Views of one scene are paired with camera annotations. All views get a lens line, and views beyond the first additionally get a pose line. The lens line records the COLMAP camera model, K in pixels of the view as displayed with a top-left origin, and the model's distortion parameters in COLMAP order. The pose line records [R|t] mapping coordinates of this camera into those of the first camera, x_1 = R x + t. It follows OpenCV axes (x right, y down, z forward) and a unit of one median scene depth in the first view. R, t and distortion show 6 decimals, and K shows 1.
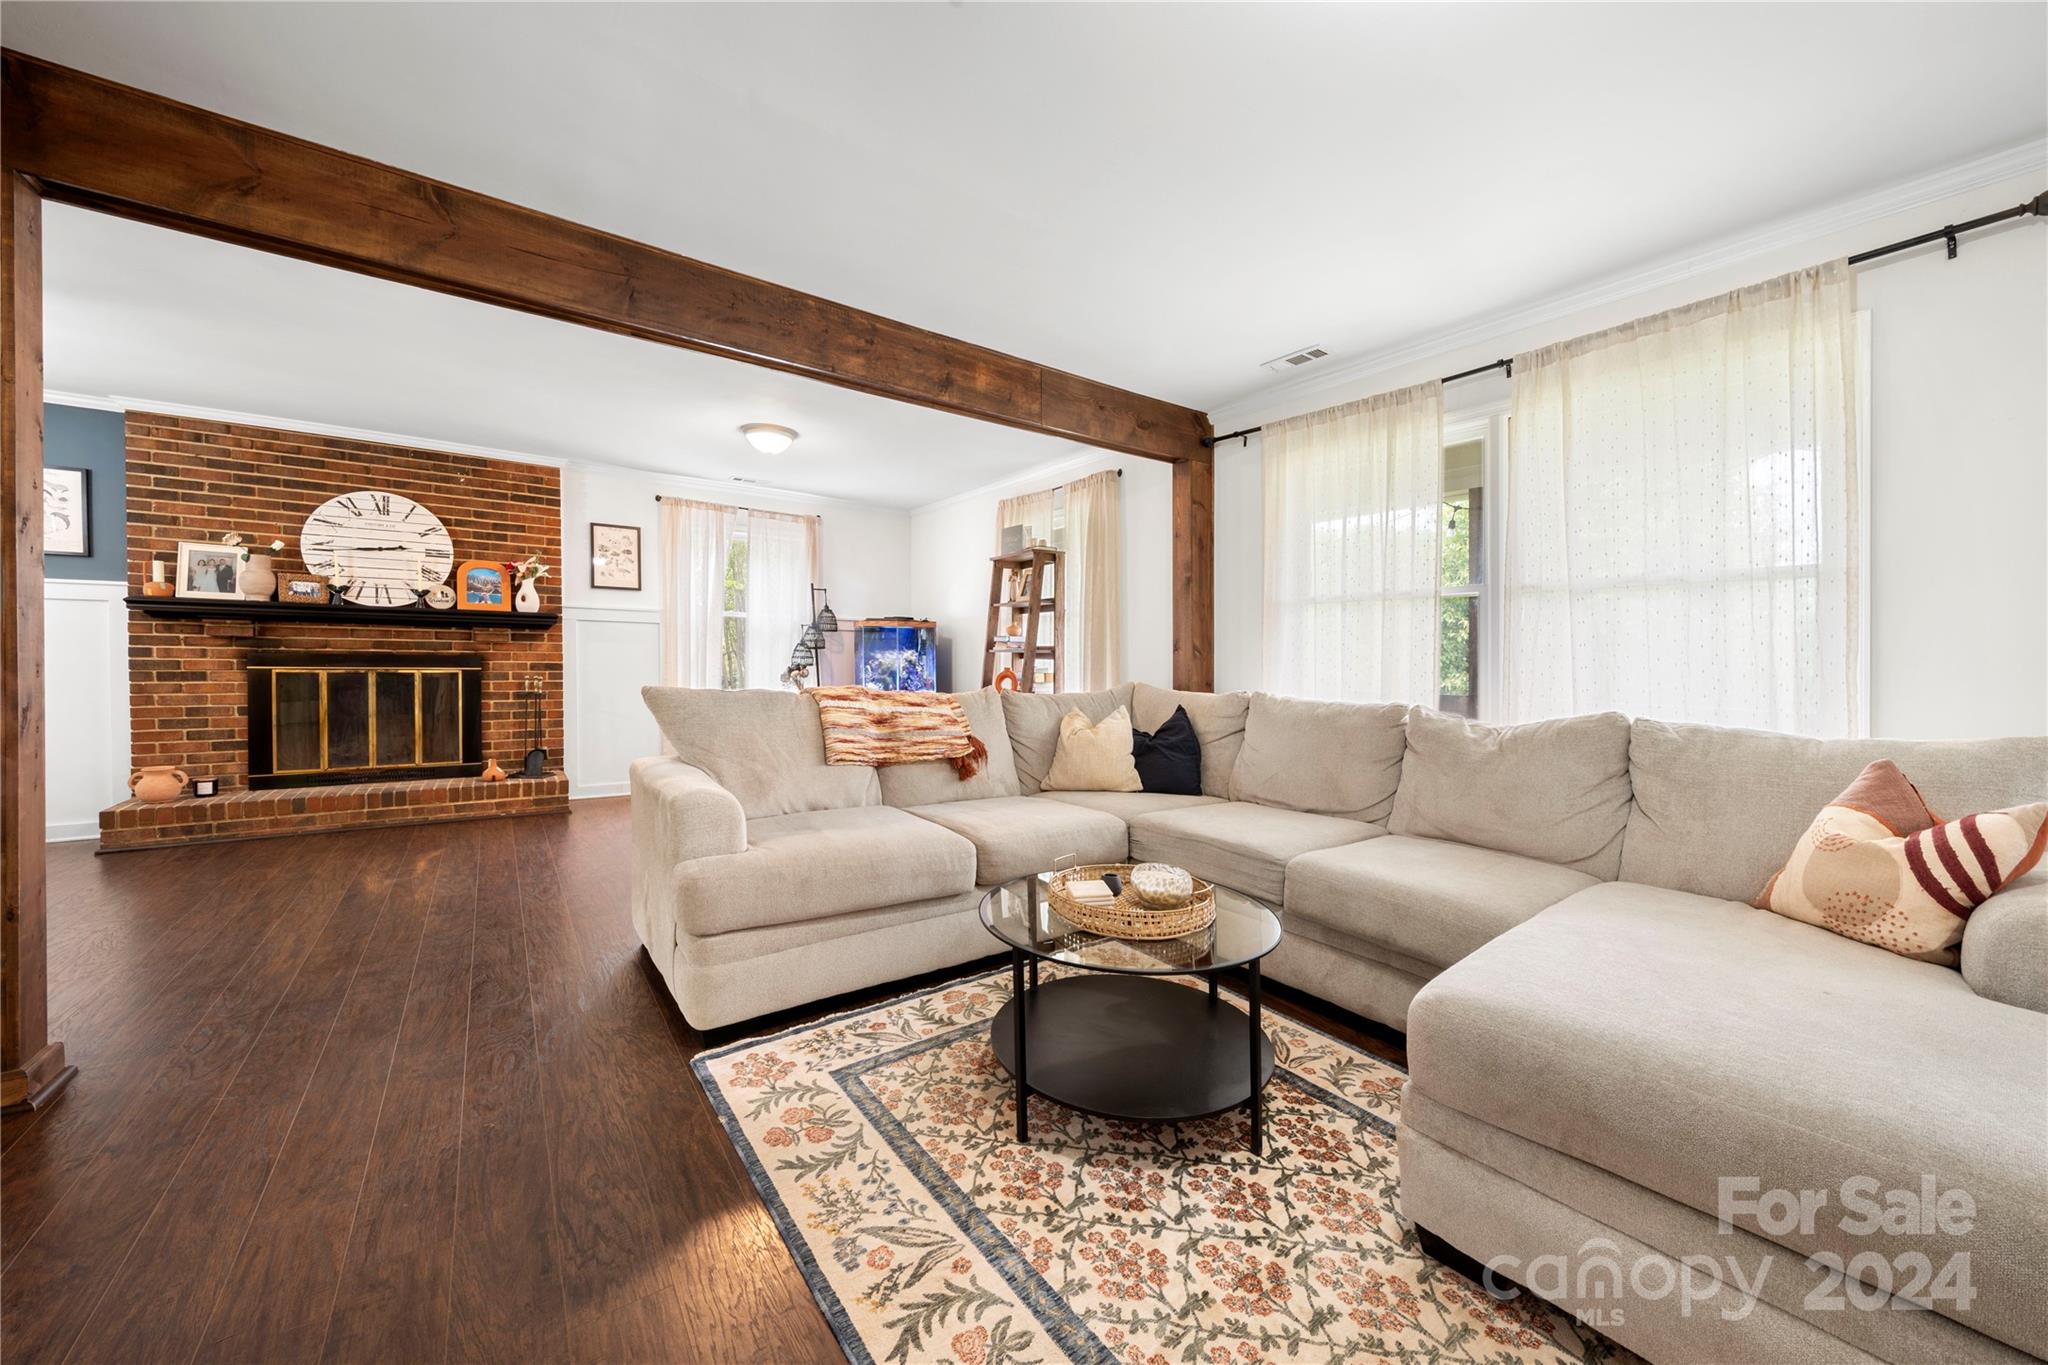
lens RADIAL K [[748.4, 0, 1032.5], [0, 748.4, 666.3], [0, 0, 1]] dist [-0.000118, -0.002574]
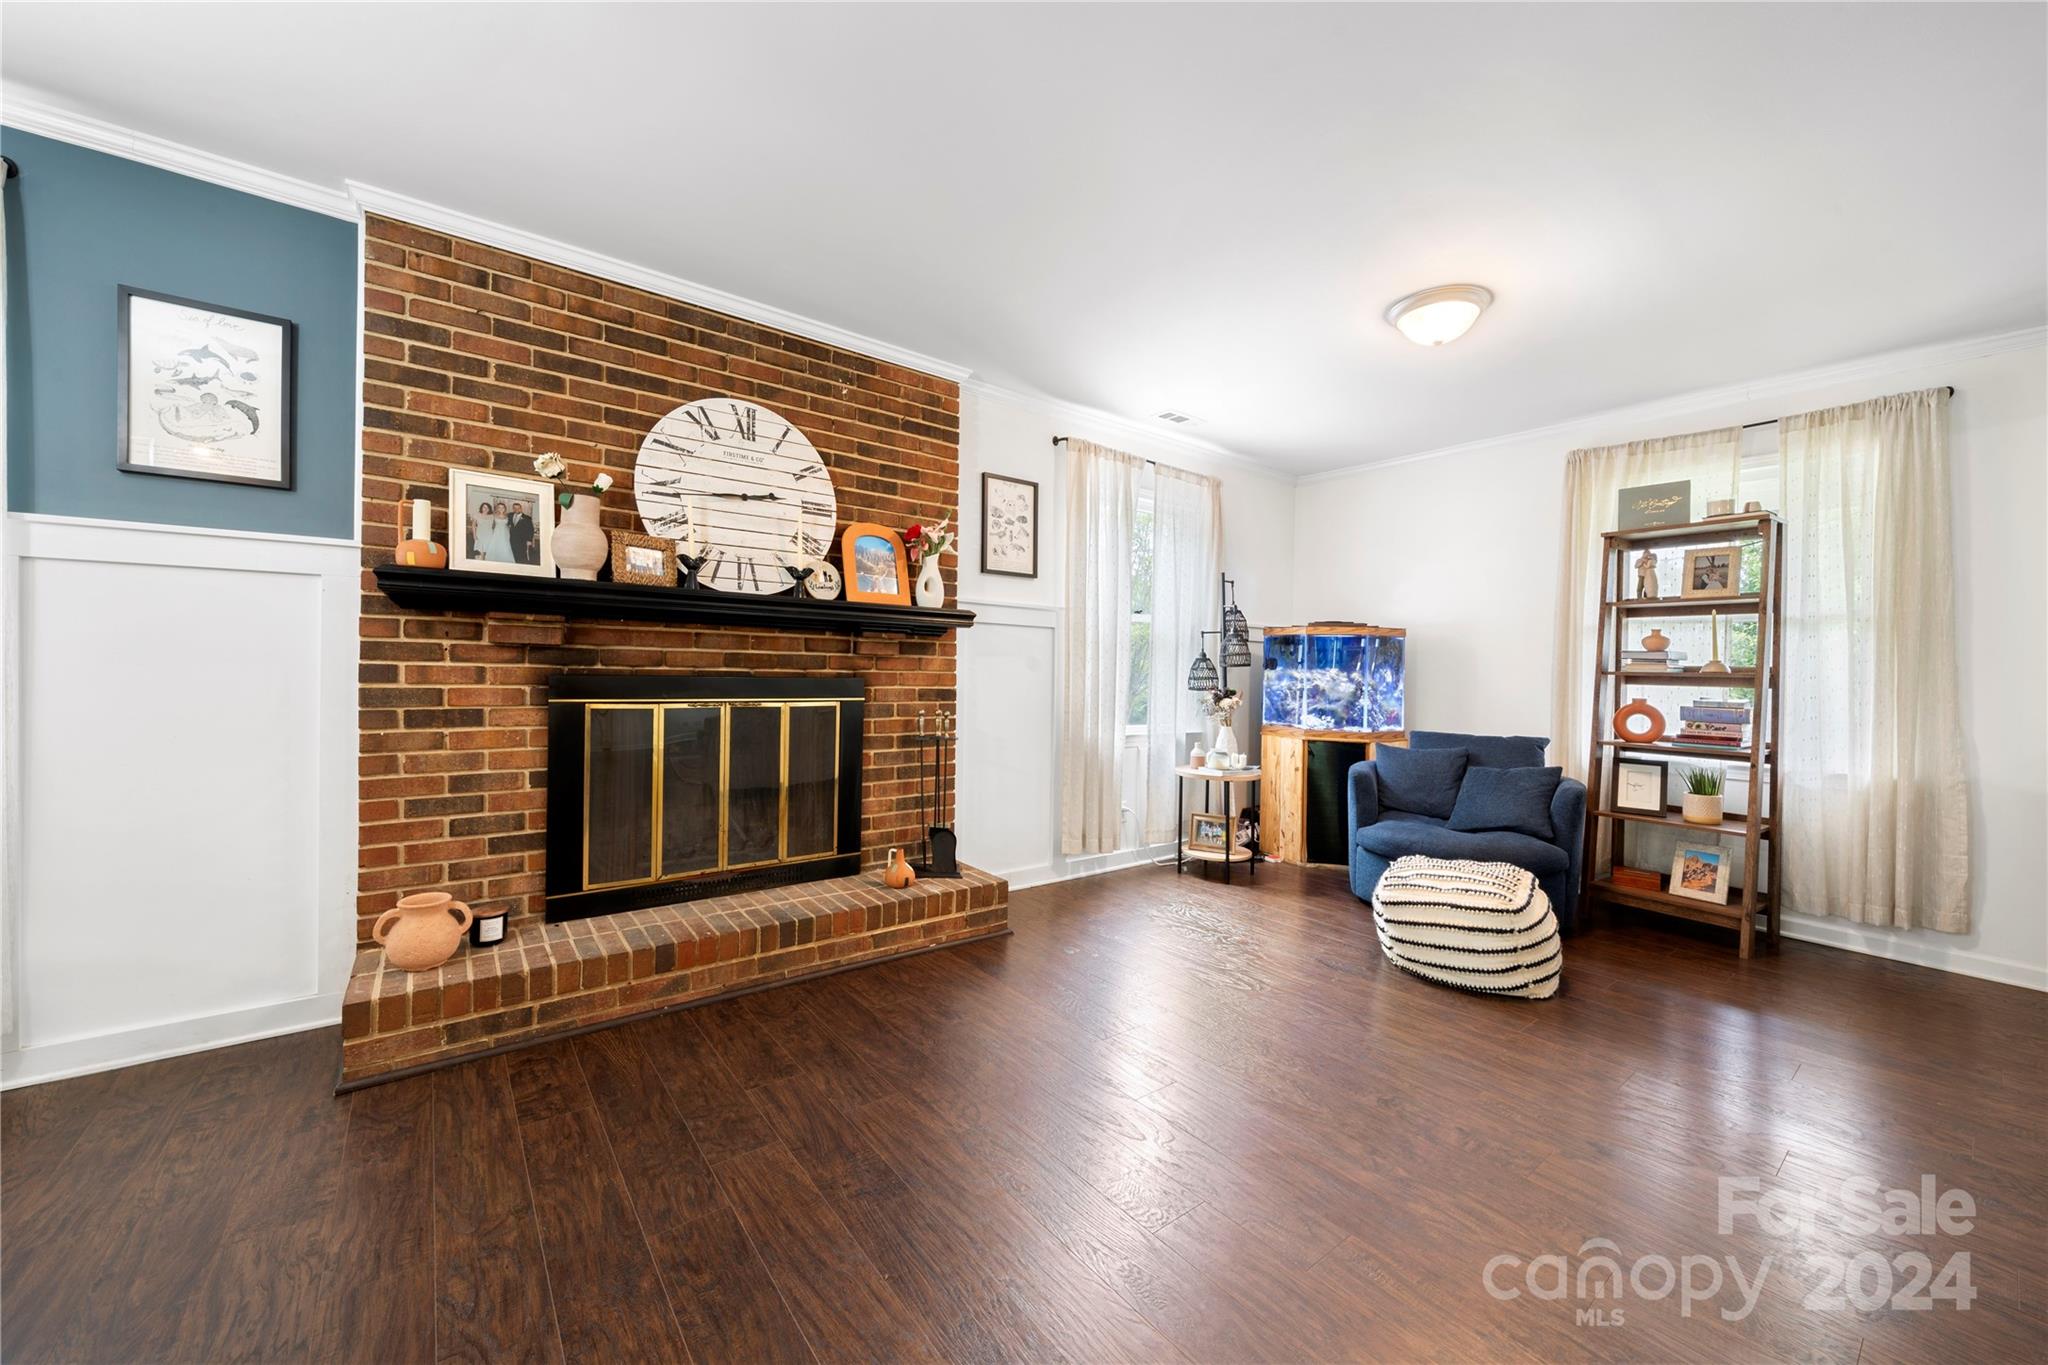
lens RADIAL K [[770.9, 0, 1025.6], [0, 770.9, 666.0], [0, 0, 1]] dist [-0.001767, -0.000544]
pose [[0.999413, 0.005619, 0.033797, -0.741275], [-0.005090, 0.999864, -0.015715, -0.017668], [-0.033880, 0.015534, 0.999305, 0.429101]]
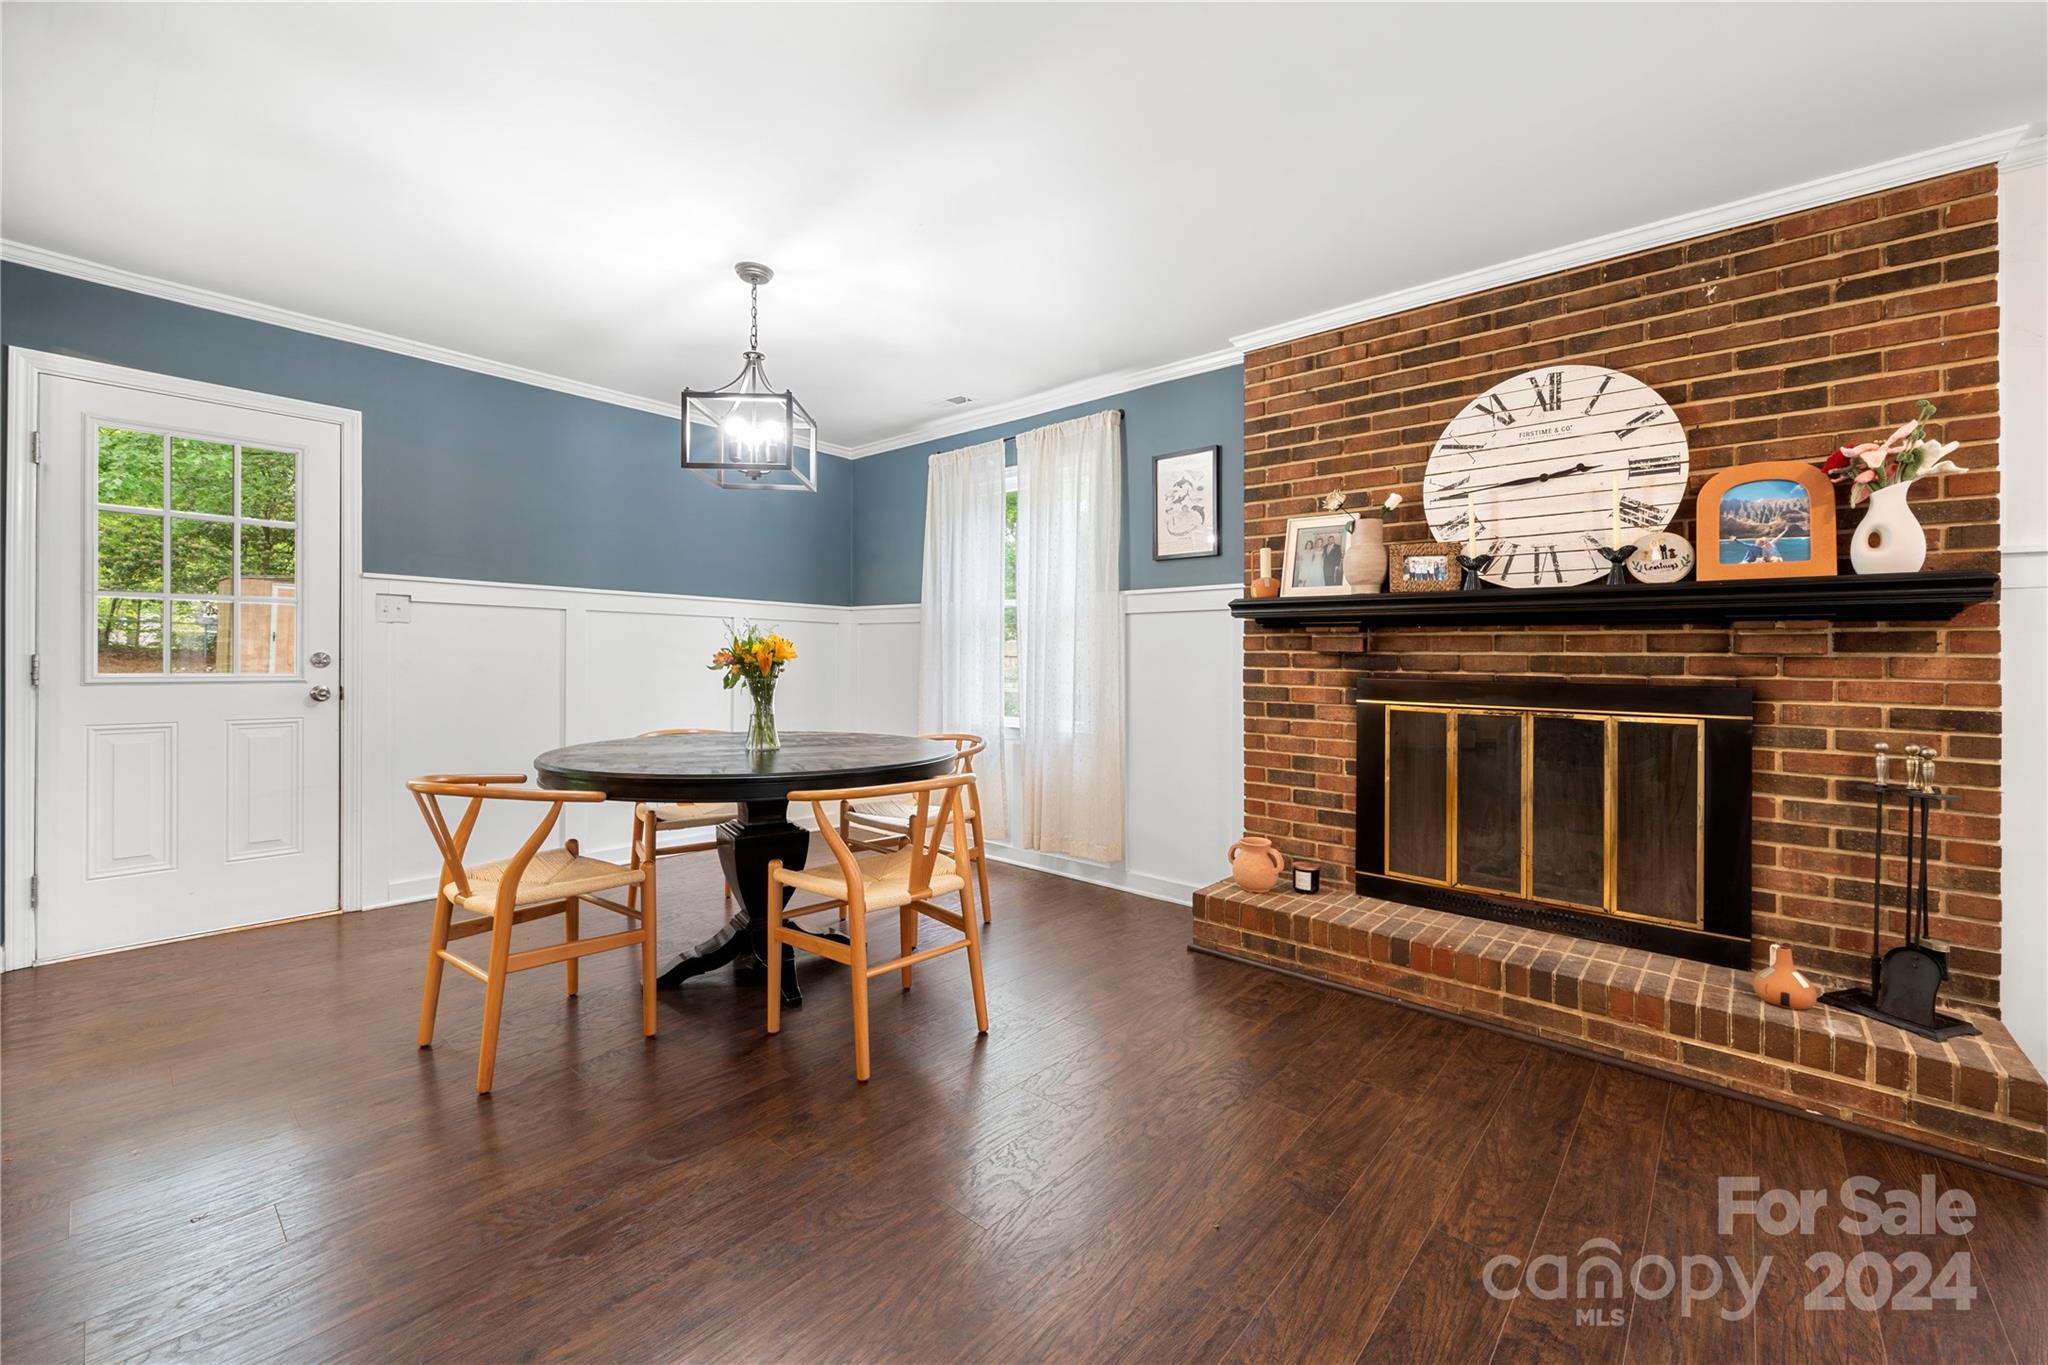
lens RADIAL K [[815.8, 0, 1023.4], [0, 815.8, 665.5], [0, 0, 1]] dist [-0.004817, 0.000164]
pose [[0.220320, -0.005672, -0.975411, -0.447710], [-0.021875, 0.999703, -0.010754, -0.015291], [0.975182, 0.023707, 0.220130, 0.584622]]
